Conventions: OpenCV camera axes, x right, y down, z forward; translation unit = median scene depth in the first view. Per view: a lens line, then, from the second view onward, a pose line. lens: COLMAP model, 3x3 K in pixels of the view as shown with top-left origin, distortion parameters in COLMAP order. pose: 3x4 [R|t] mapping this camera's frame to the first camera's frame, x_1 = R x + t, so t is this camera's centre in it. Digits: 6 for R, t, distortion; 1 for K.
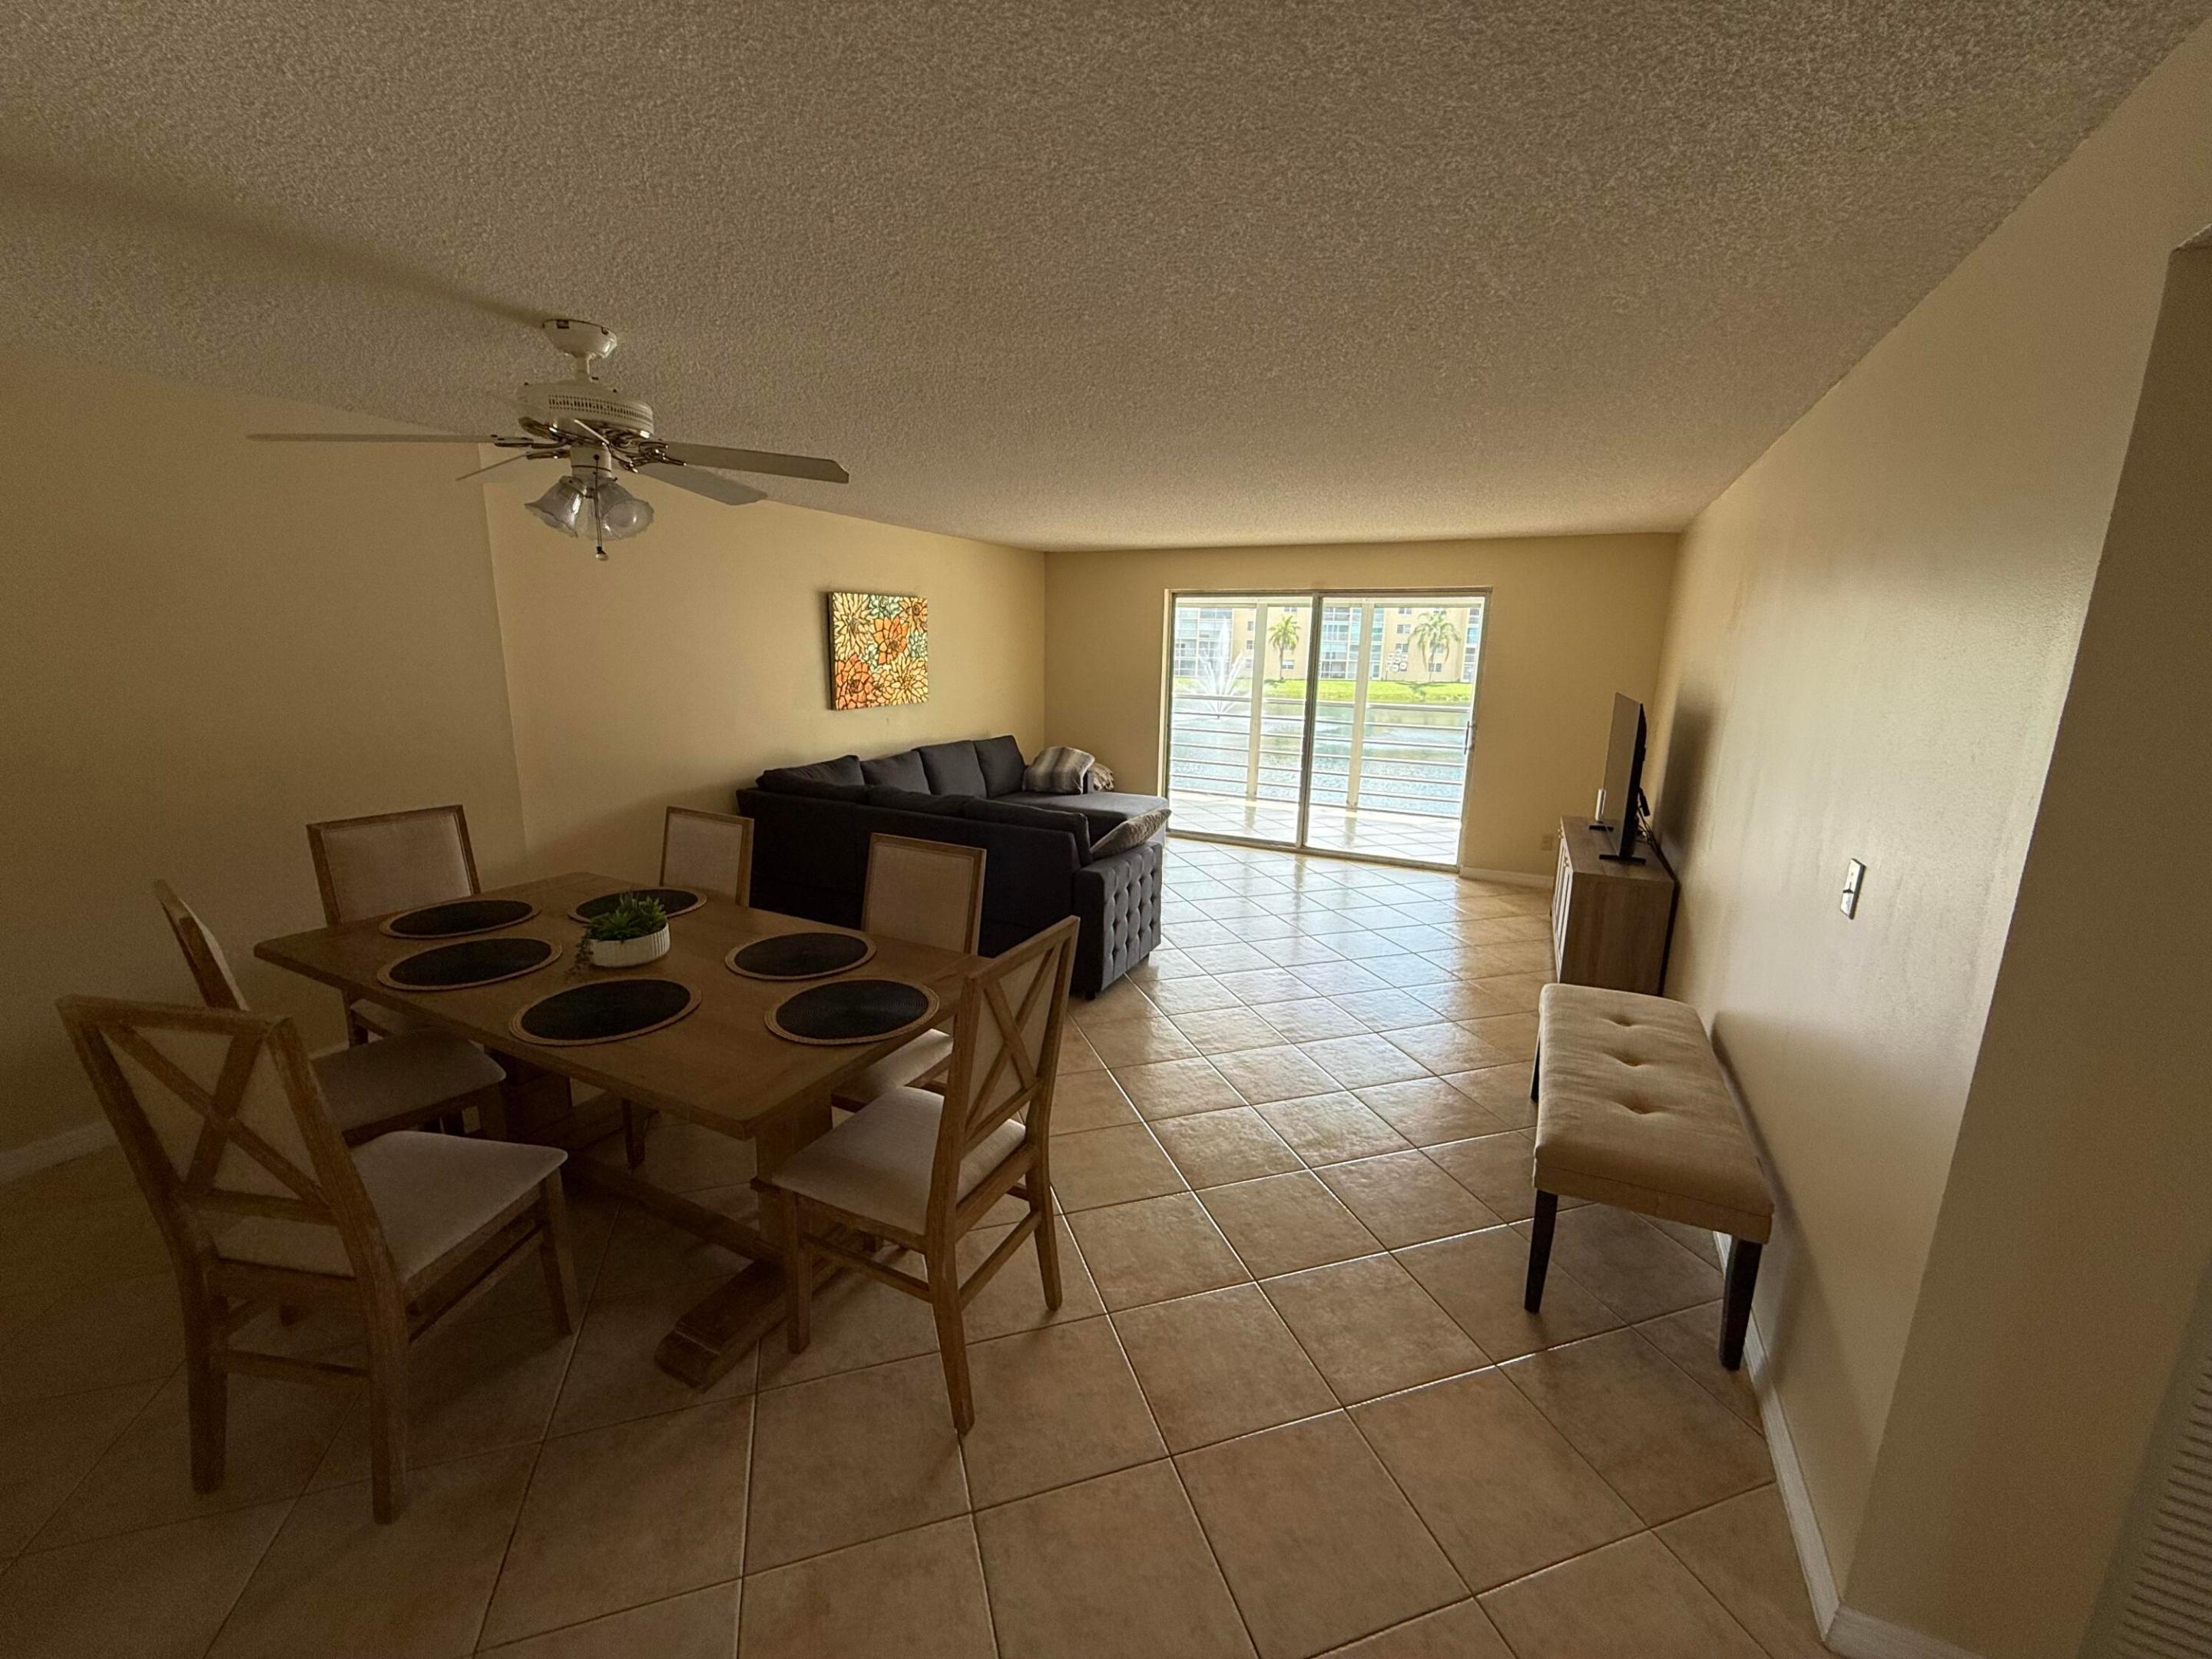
lens RADIAL K [[881.3, 0, 1102.3], [0, 881.3, 828.9], [0, 0, 1]] dist [-0.001109, 0.000231]
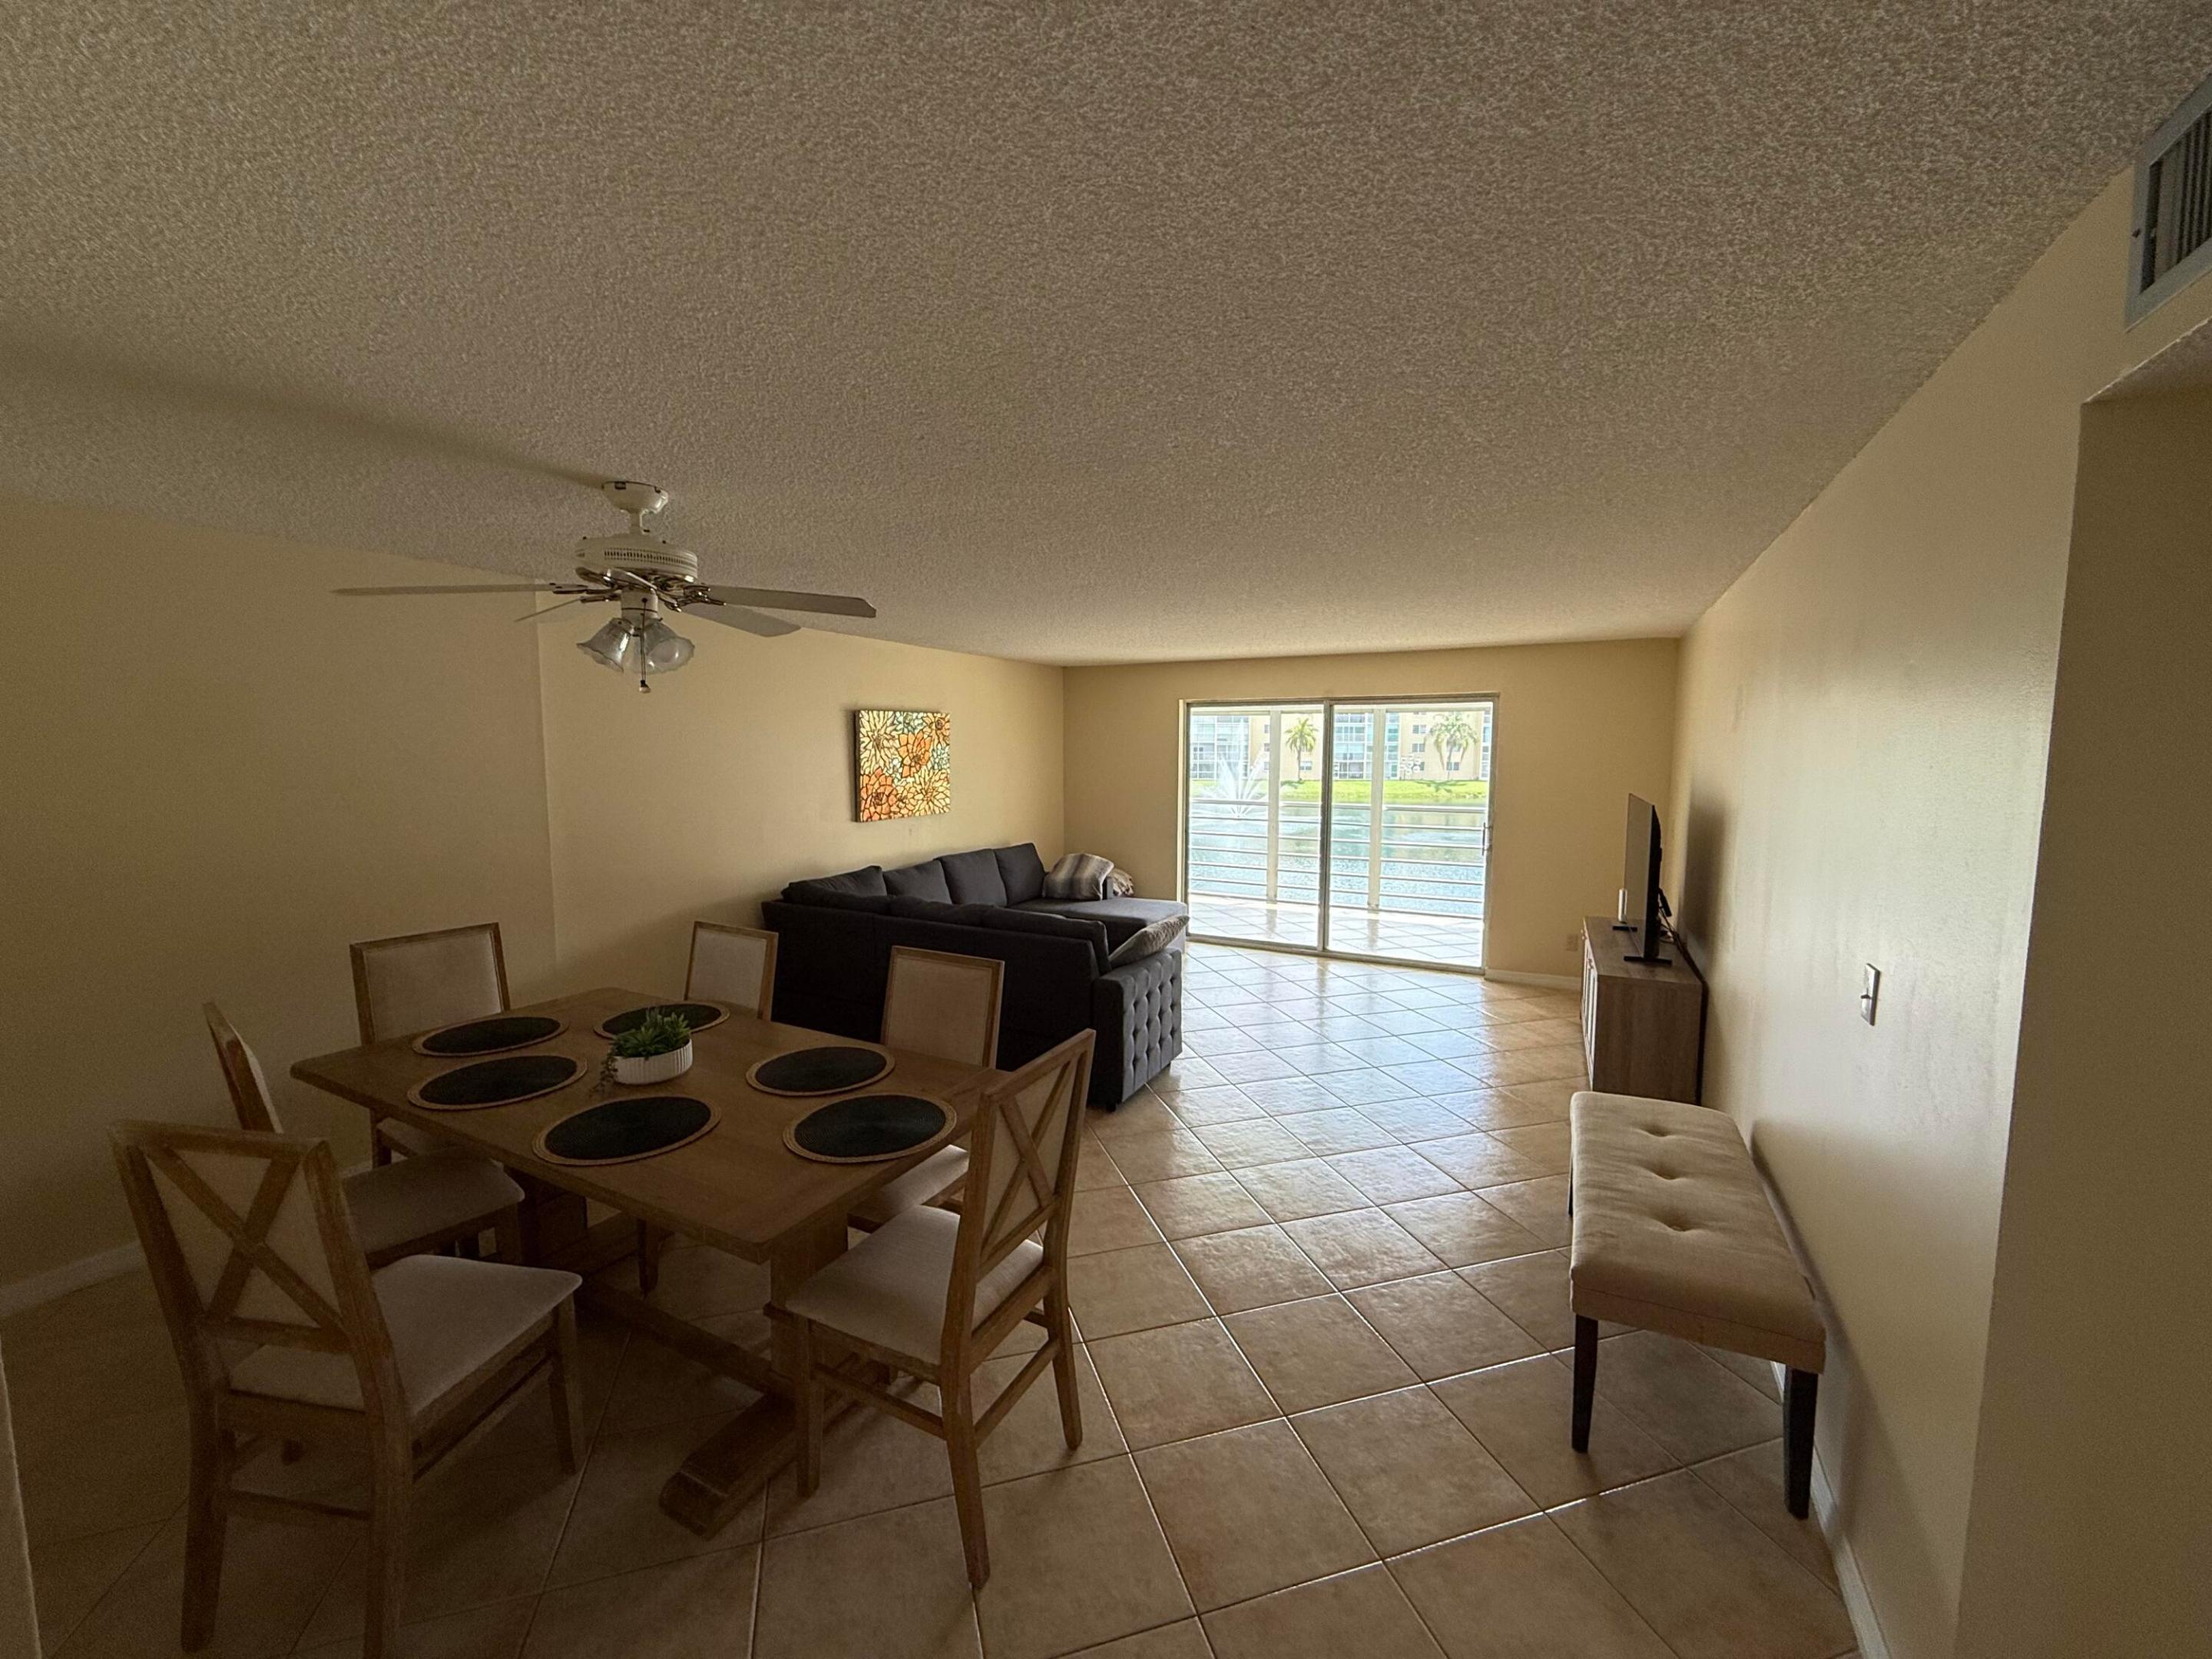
lens RADIAL K [[880.6, 0, 1103.4], [0, 880.6, 828.9], [0, 0, 1]] dist [-0.000706, 0.000015]
pose [[0.999639, -0.014797, -0.022409, 0.007706], [0.012095, 0.993148, -0.116239, -0.009331], [0.023975, 0.115926, 0.992968, -0.023371]]
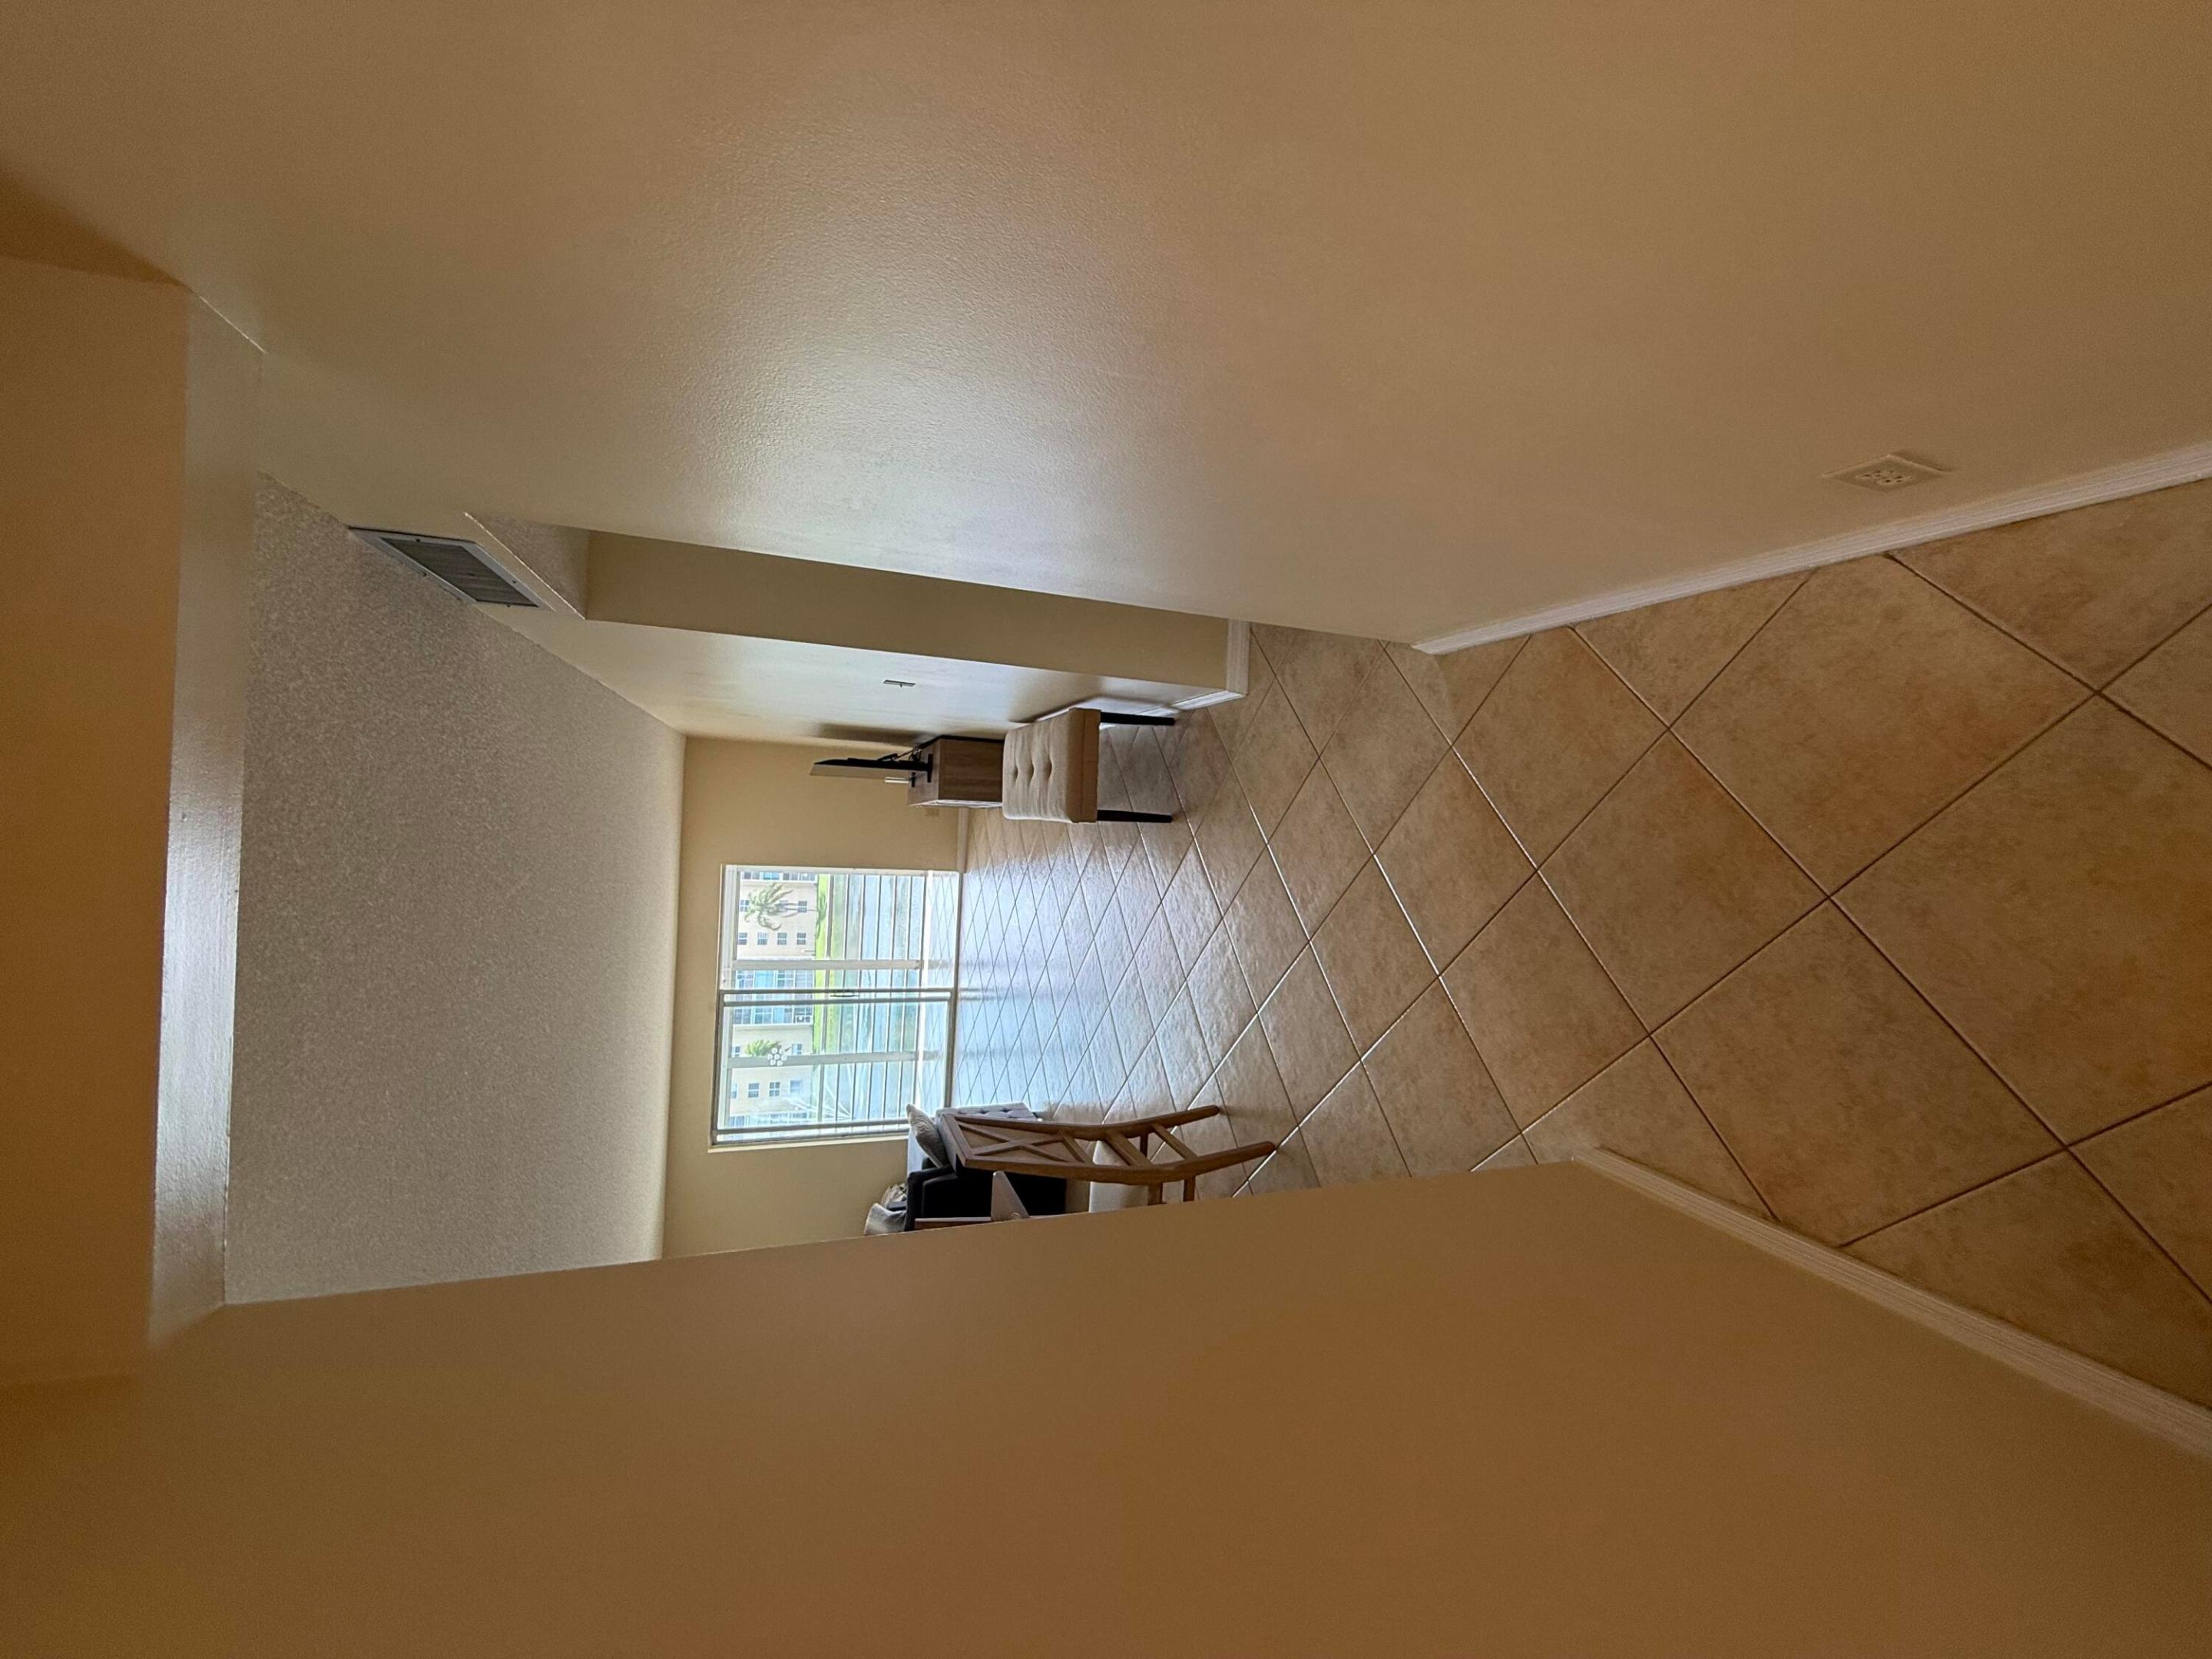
lens RADIAL K [[876.5, 0, 1099.1], [0, 876.5, 829.0], [0, 0, 1]] dist [-0.001720, -0.000026]
pose [[-0.122024, -0.904723, 0.408150, -0.188283], [0.985312, -0.060926, 0.159526, 0.130367], [-0.119460, 0.421621, 0.898869, -0.461061]]
